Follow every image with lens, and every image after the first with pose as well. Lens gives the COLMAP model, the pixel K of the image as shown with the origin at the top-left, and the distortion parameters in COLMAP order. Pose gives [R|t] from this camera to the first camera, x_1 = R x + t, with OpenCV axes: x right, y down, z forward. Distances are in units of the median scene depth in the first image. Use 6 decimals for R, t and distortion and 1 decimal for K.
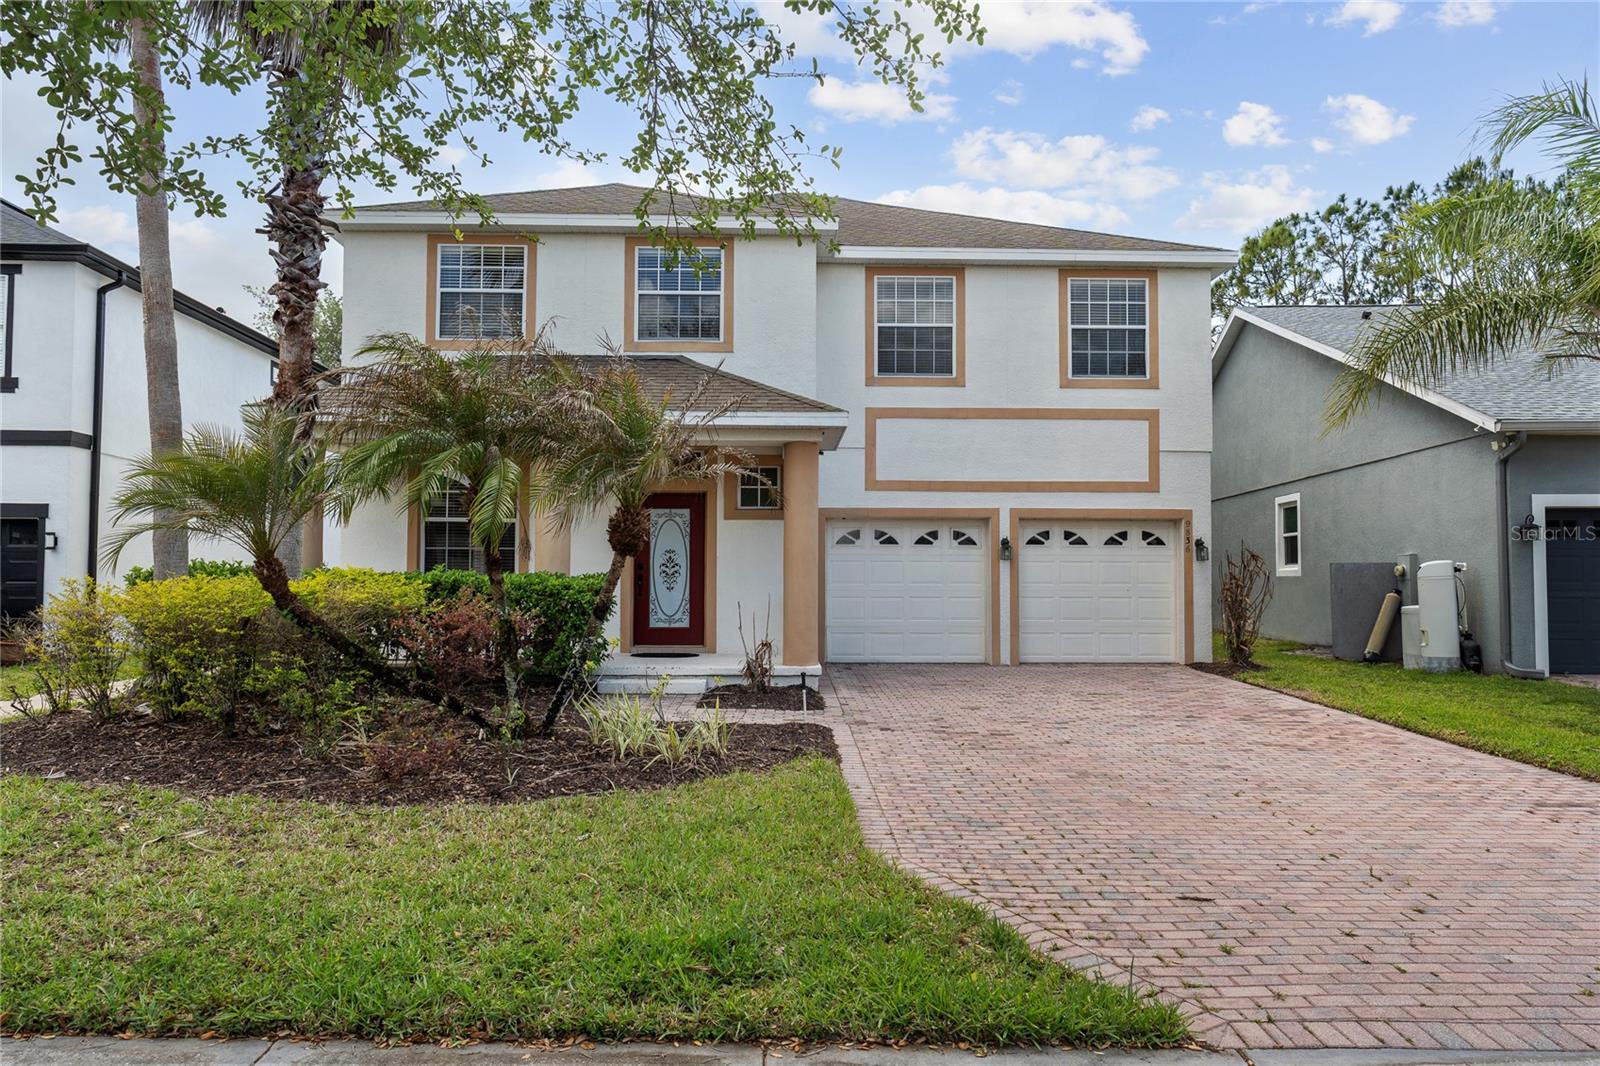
lens RADIAL K [[1068.1, 0, 800.0], [0, 1068.1, 533.0], [0, 0, 1]] dist [-0.000854, -0.000997]
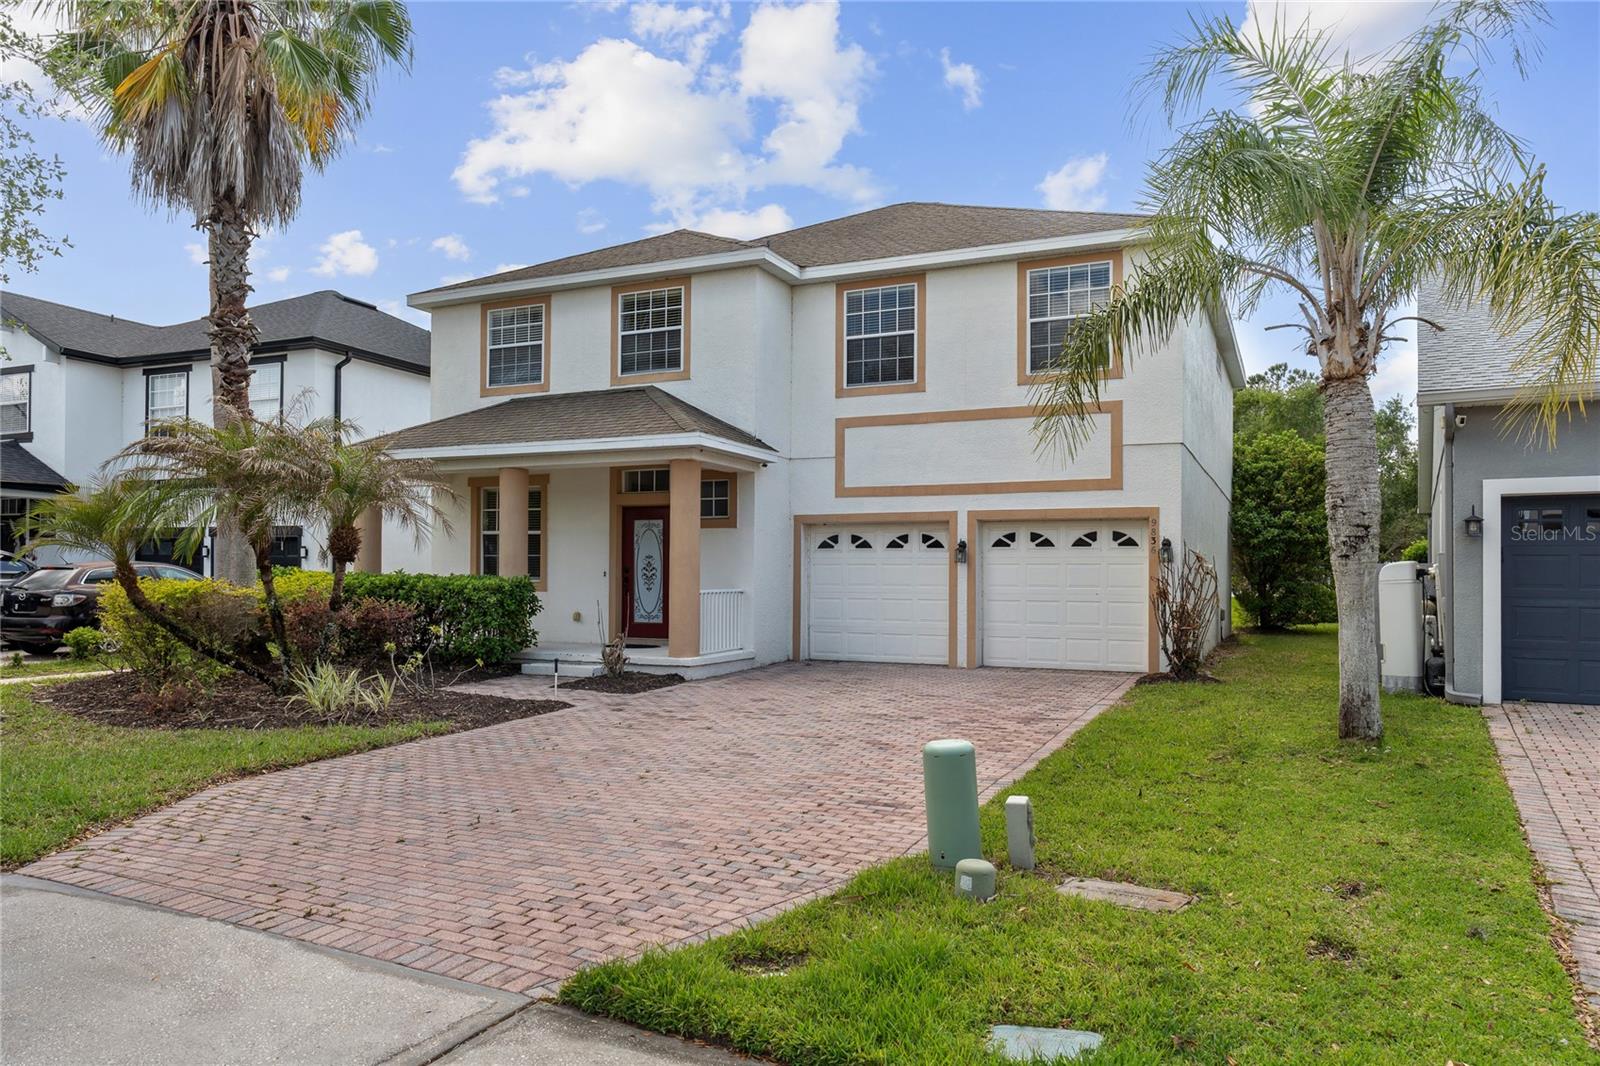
lens RADIAL K [[1091.9, 0, 798.9], [0, 1091.9, 565.5], [0, 0, 1]] dist [-0.006304, 0.001519]
pose [[0.894446, -0.004061, -0.447158, 0.509369], [0.016587, 0.999572, 0.024100, 0.000750], [0.446868, -0.028973, 0.894130, 0.018961]]
